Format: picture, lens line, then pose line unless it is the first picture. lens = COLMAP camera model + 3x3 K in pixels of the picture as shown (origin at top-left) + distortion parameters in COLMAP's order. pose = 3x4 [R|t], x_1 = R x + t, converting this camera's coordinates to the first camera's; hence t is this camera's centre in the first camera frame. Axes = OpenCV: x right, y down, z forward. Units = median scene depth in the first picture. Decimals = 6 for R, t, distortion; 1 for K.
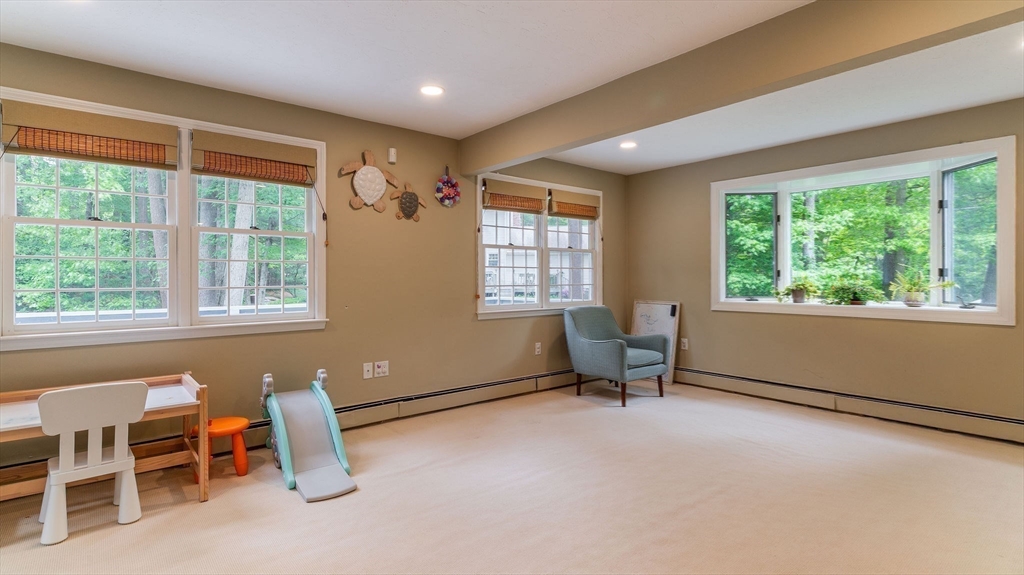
lens RADIAL K [[493.4, 0, 512.0], [0, 493.4, 287.5], [0, 0, 1]] dist [-0.000937, -0.000194]
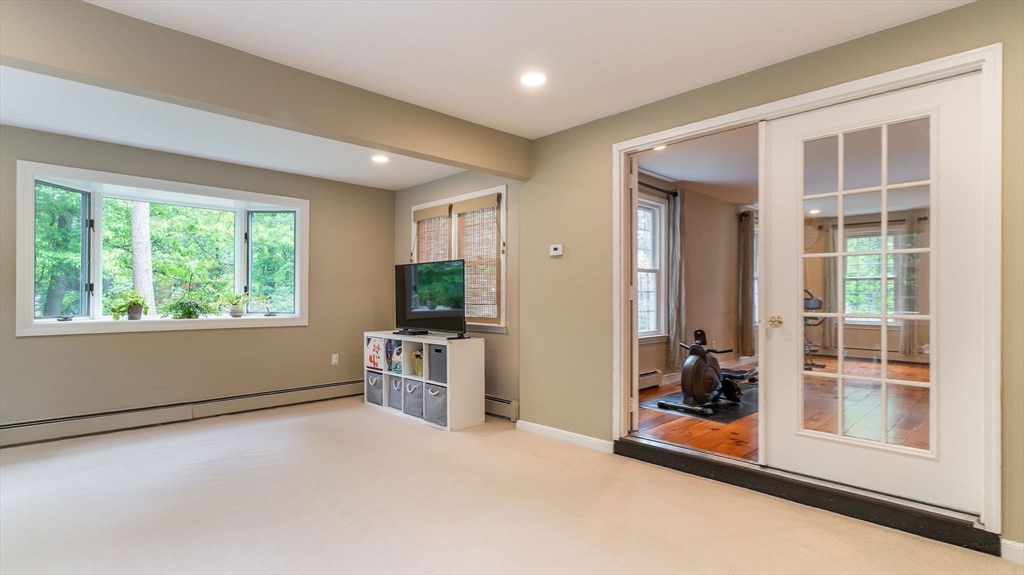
lens RADIAL K [[495.3, 0, 512.0], [0, 495.3, 287.5], [0, 0, 1]] dist [0.000944, 0.000211]
pose [[-0.083149, 0.016290, 0.996404, -0.440732], [0.017086, 0.999743, -0.014918, -0.004014], [-0.996391, 0.015784, -0.083406, 0.394970]]
